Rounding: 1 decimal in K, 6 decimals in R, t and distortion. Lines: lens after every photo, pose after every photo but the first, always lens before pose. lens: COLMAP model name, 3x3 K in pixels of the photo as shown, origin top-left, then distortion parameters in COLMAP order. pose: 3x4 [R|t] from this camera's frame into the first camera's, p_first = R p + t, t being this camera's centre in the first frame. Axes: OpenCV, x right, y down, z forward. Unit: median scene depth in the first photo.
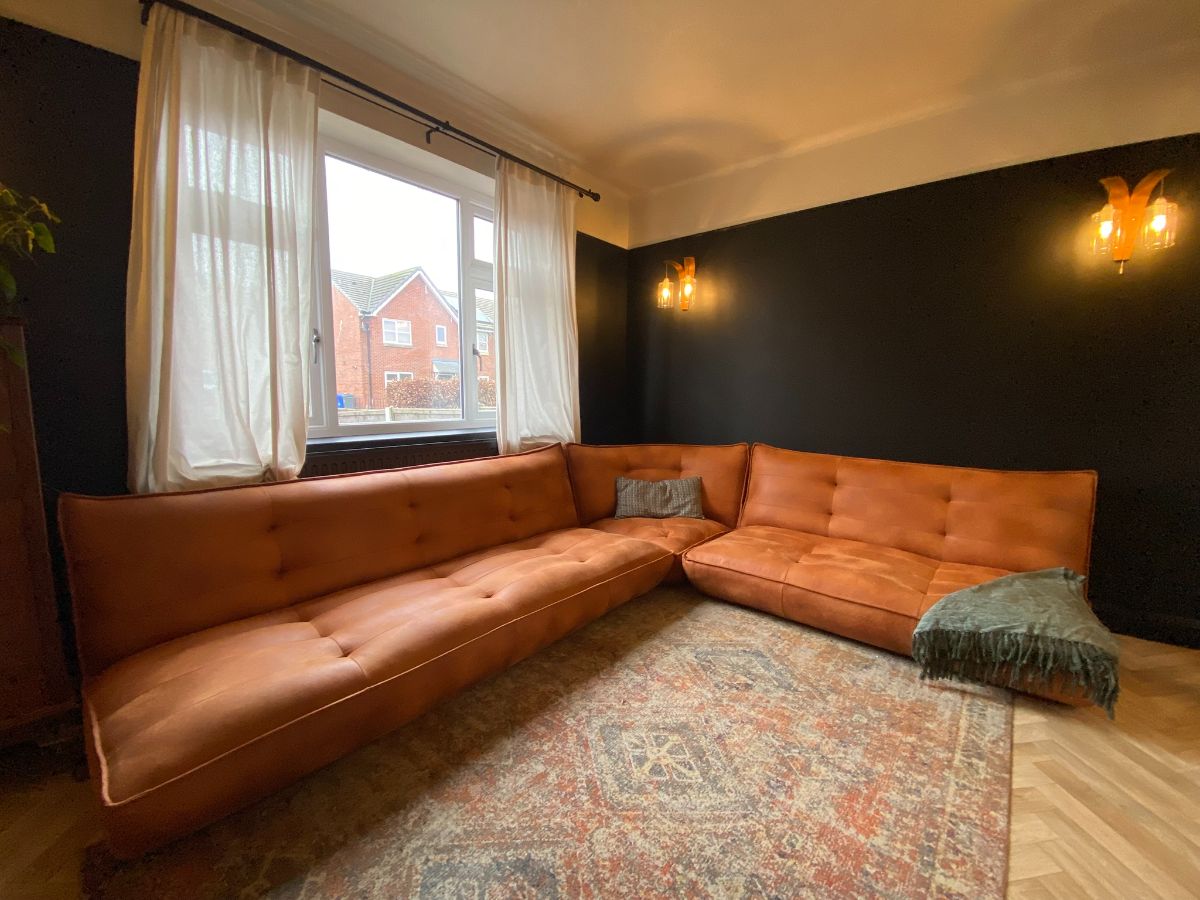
lens RADIAL K [[488.8, 0, 582.9], [0, 488.8, 453.9], [0, 0, 1]] dist [0.018829, -0.018936]
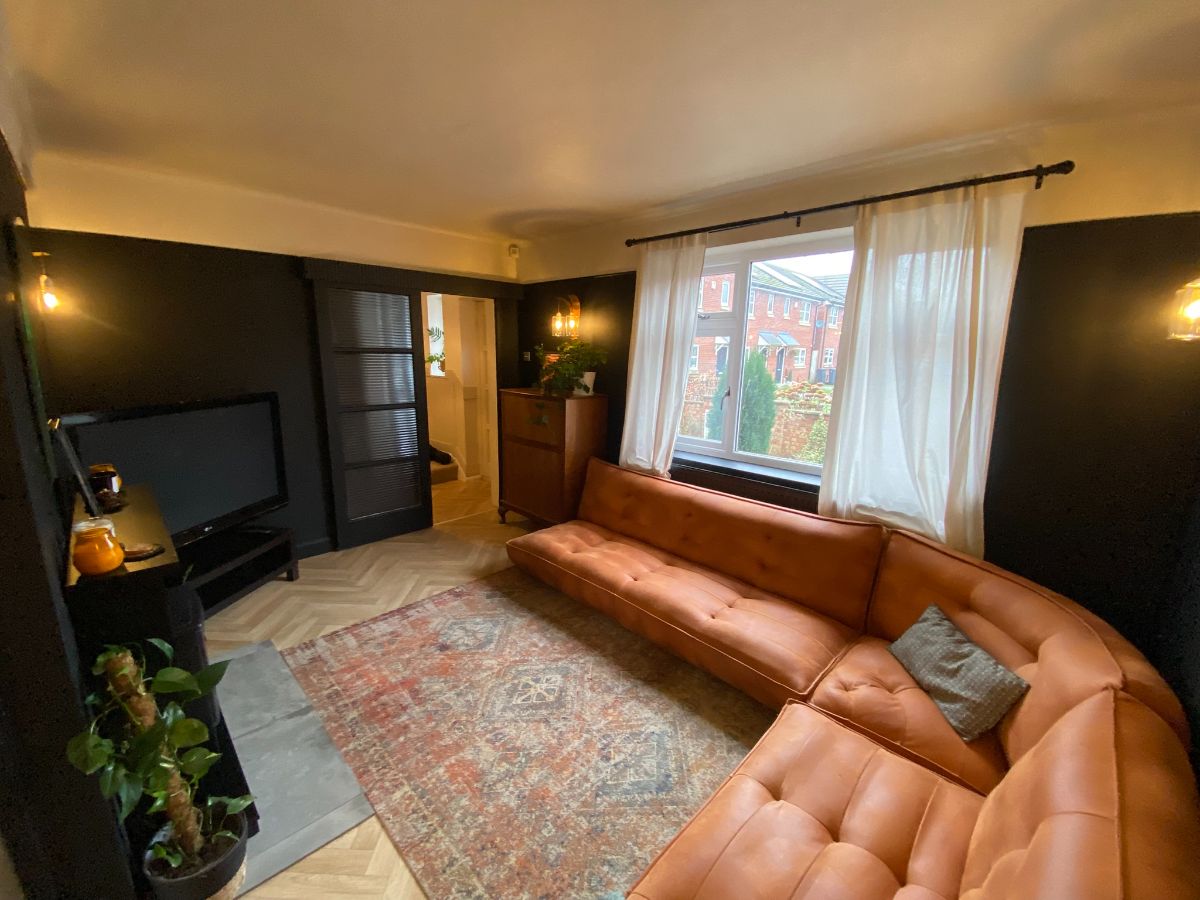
lens RADIAL K [[489.1, 0, 604.7], [0, 489.1, 449.6], [0, 0, 1]] dist [0.009705, -0.014276]
pose [[-0.057384, 0.195845, -0.978954, 1.499649], [-0.148187, 0.968037, 0.202348, -0.480919], [0.987293, 0.156680, -0.026528, 1.092925]]
